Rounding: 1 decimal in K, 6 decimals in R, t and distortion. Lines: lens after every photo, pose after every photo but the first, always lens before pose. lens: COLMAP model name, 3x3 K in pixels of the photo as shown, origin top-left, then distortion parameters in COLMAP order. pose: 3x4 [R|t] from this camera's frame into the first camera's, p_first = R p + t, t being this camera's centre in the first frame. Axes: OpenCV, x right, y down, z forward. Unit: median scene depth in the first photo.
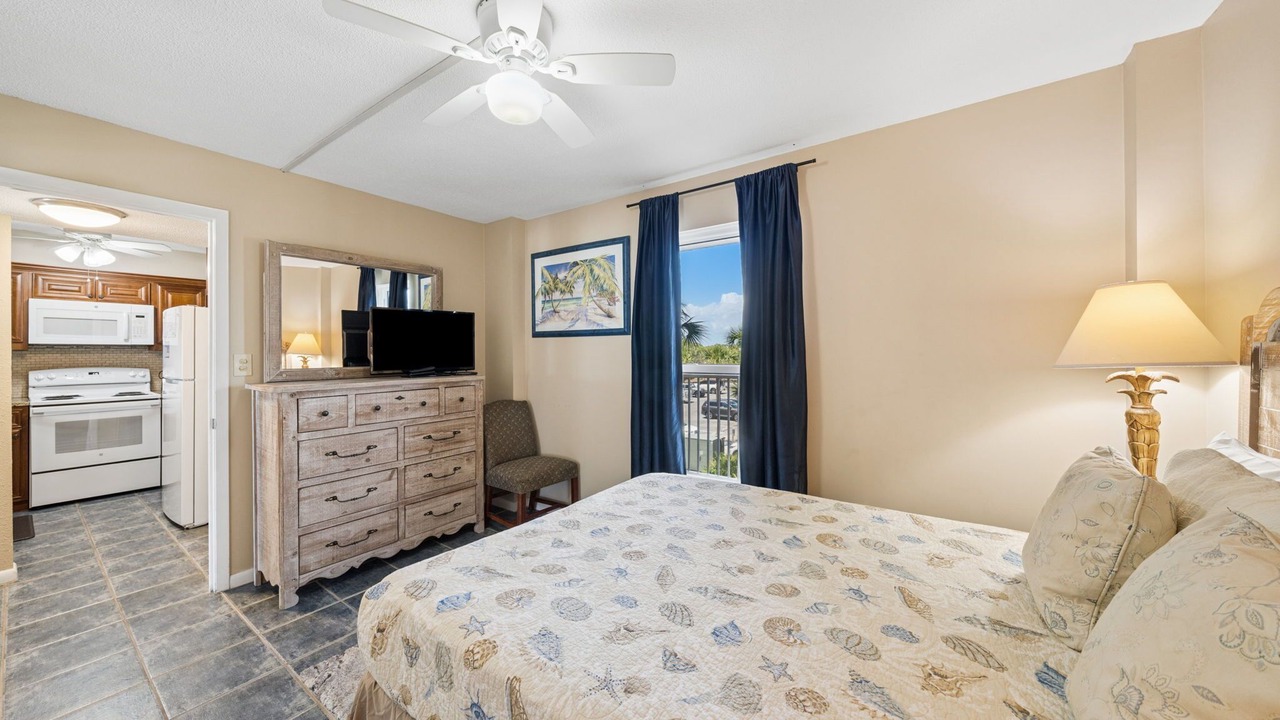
lens RADIAL K [[443.4, 0, 639.8], [0, 443.4, 349.7], [0, 0, 1]] dist [-0.000581, -0.000044]
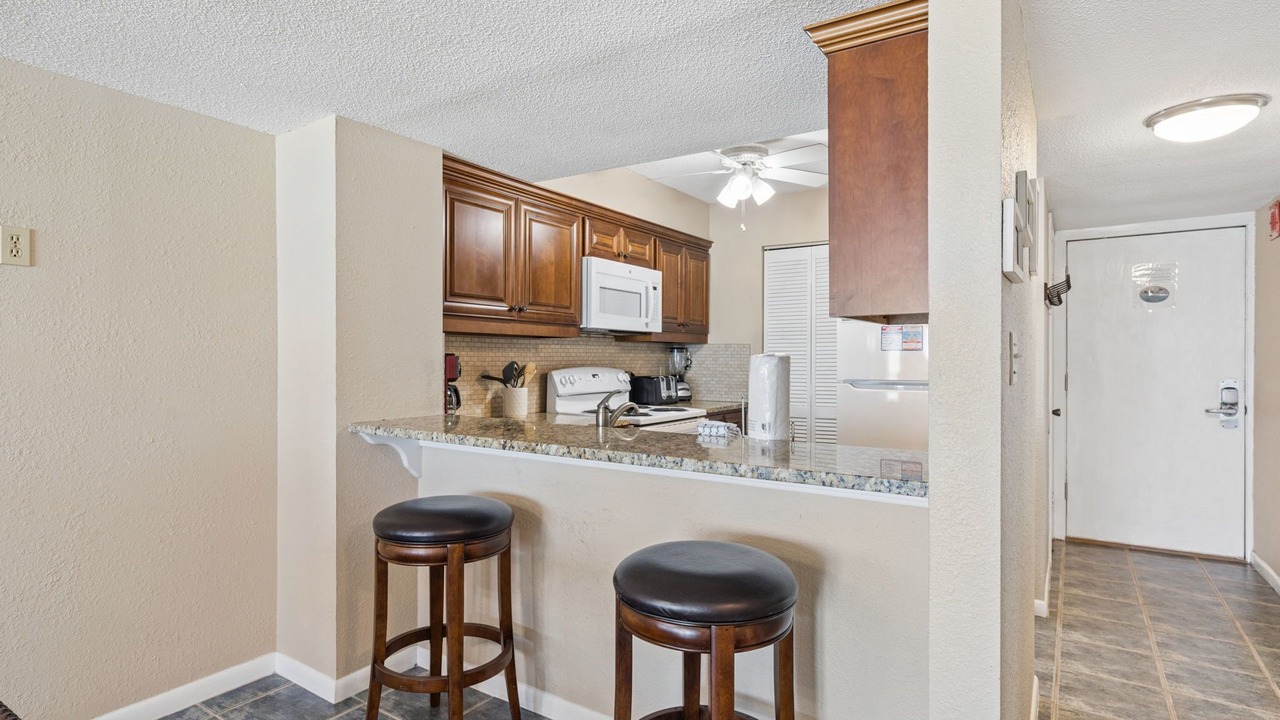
lens RADIAL K [[657.4, 0, 640.0], [0, 657.4, 360.0], [0, 0, 1]] dist [-0.001312, -0.000149]
pose [[0.999645, 0.004970, 0.026177, -1.202872], [-0.005224, 0.999940, 0.009632, 0.020836], [-0.026128, -0.009766, 0.999611, 0.045297]]
